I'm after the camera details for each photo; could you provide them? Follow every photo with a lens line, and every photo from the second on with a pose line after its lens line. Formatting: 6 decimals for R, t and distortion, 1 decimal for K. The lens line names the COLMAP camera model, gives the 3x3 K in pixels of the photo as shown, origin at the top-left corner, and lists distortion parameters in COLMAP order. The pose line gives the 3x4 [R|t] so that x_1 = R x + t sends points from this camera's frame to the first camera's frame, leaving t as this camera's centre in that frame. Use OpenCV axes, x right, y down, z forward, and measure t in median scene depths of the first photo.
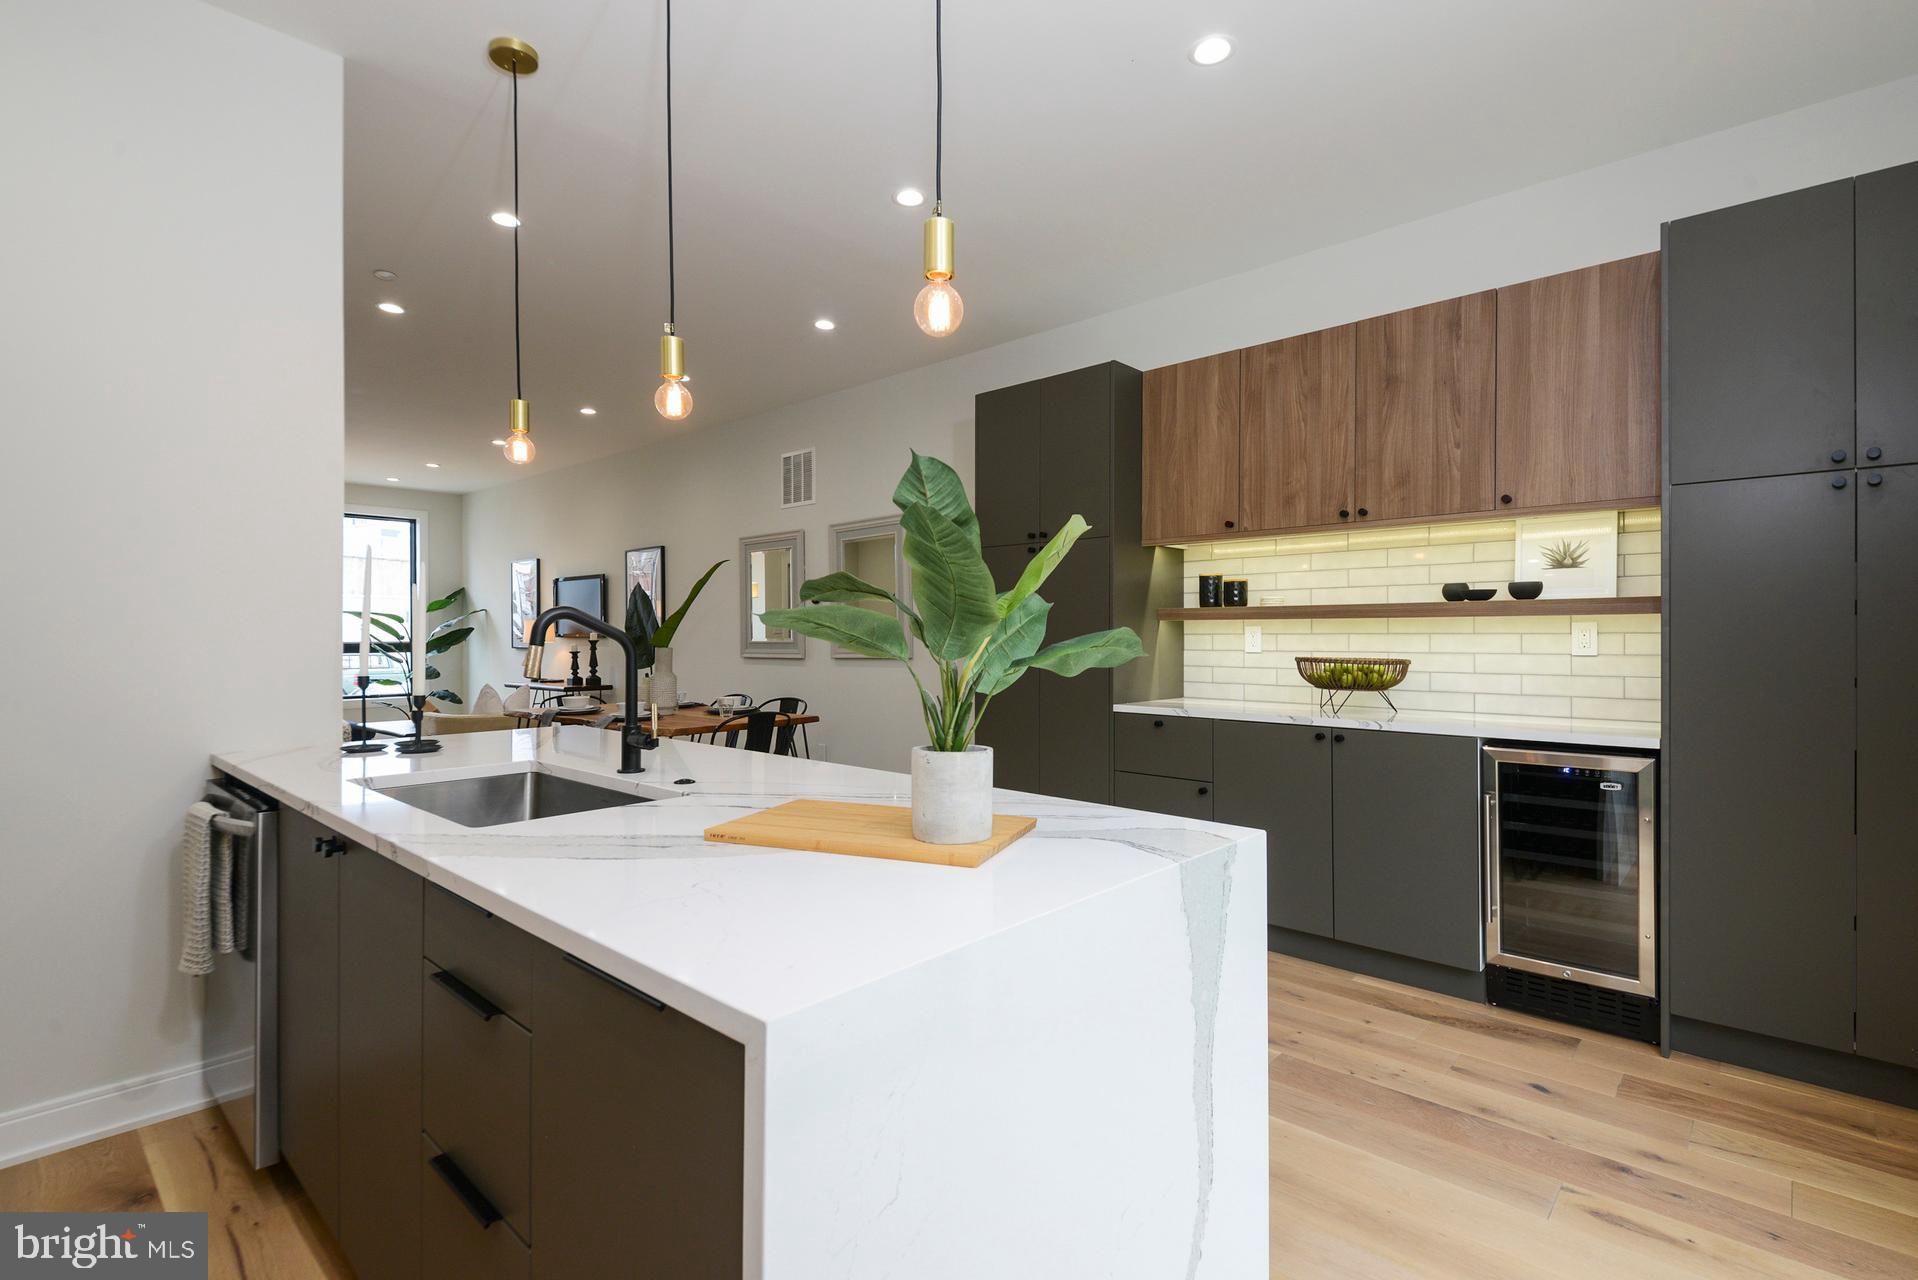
lens RADIAL K [[881.5, 0, 955.7], [0, 881.5, 639.4], [0, 0, 1]] dist [0.018696, -0.018755]
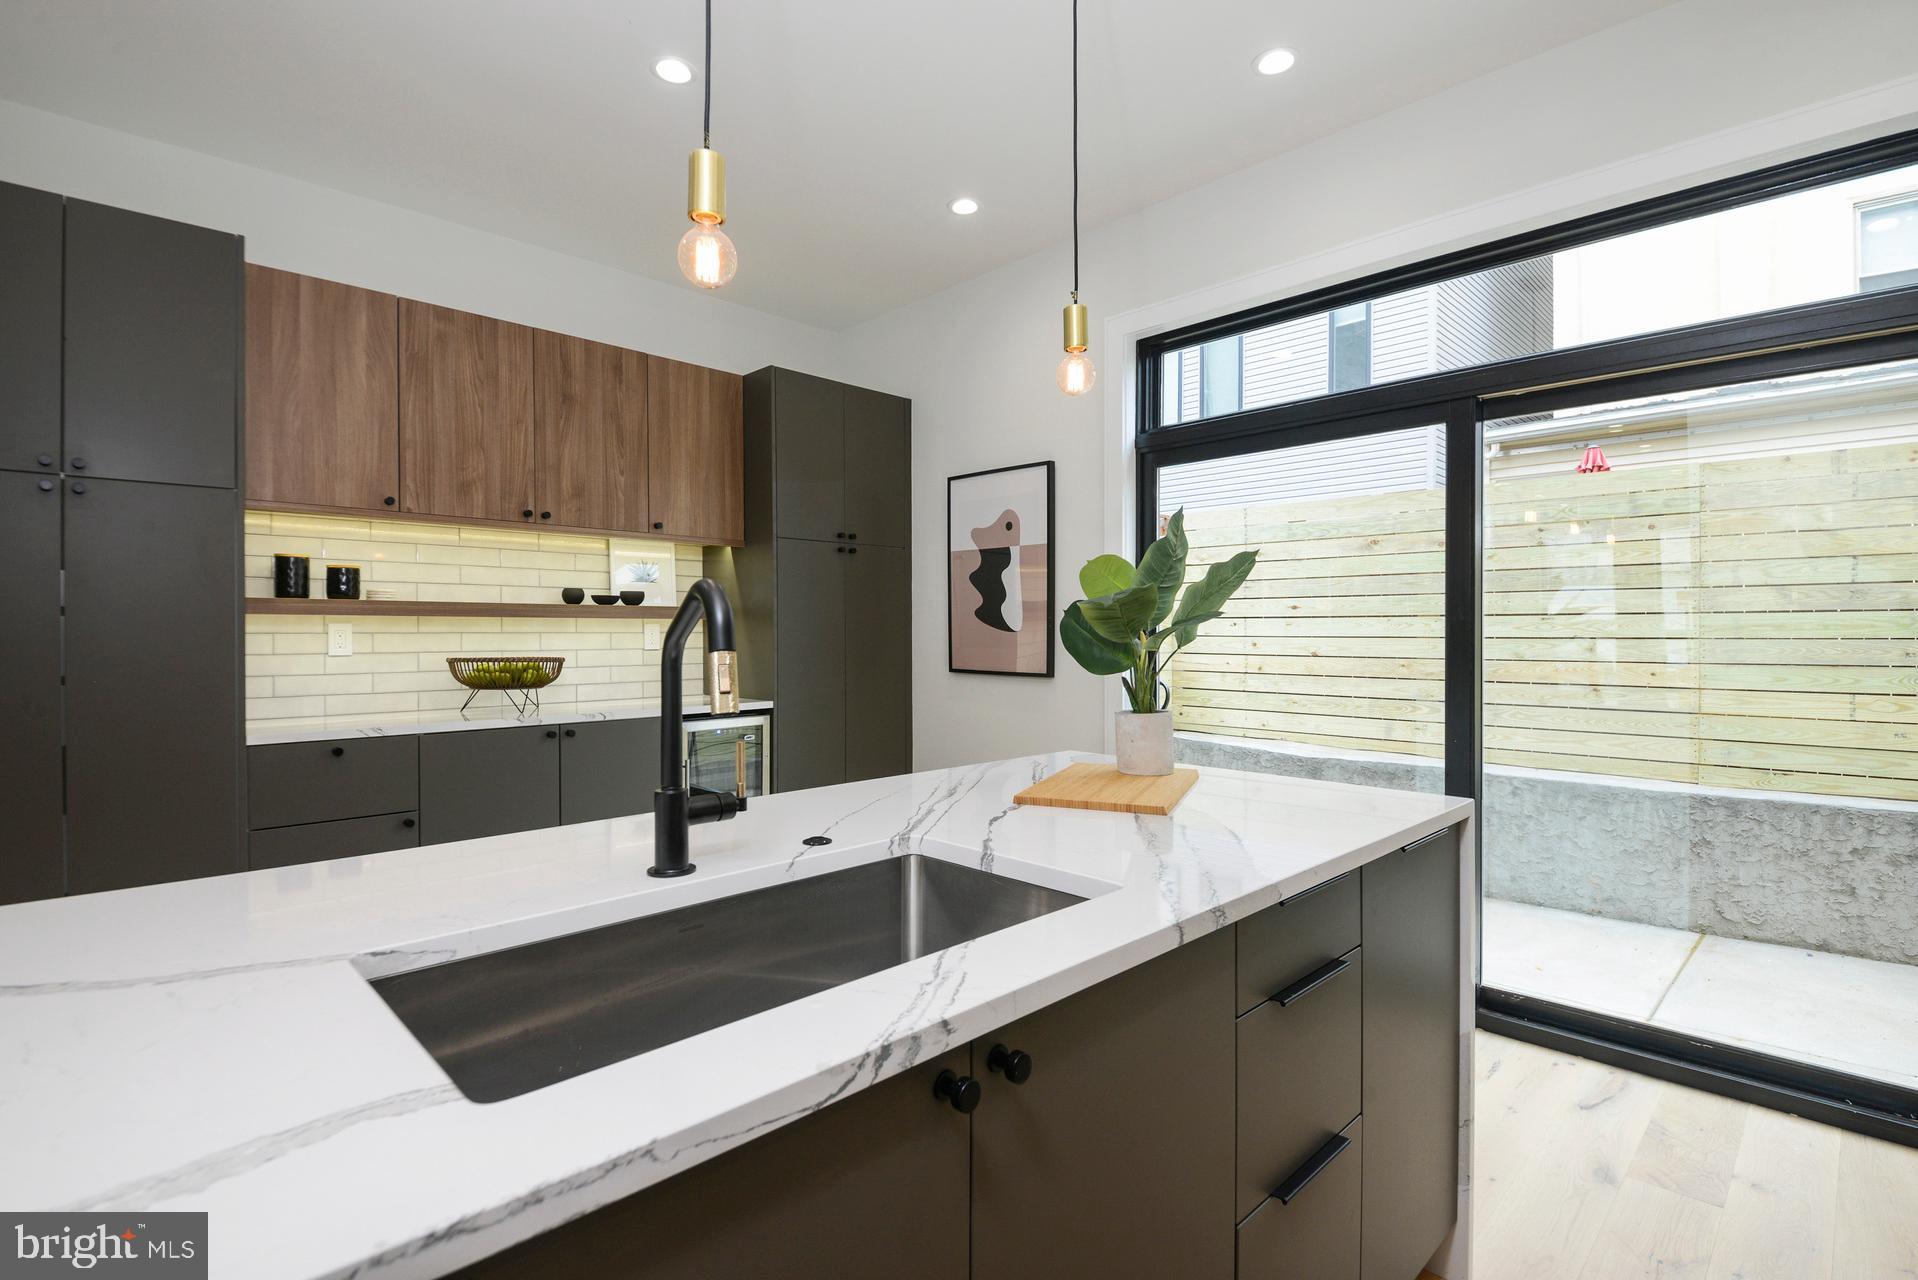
lens RADIAL K [[881.5, 0, 955.7], [0, 881.5, 639.4], [0, 0, 1]] dist [0.018696, -0.018755]
pose [[0.045565, -0.004868, 0.998950, -0.534556], [0.007302, 0.999963, 0.004540, 0.000475], [-0.998935, 0.007087, 0.045599, 0.456490]]
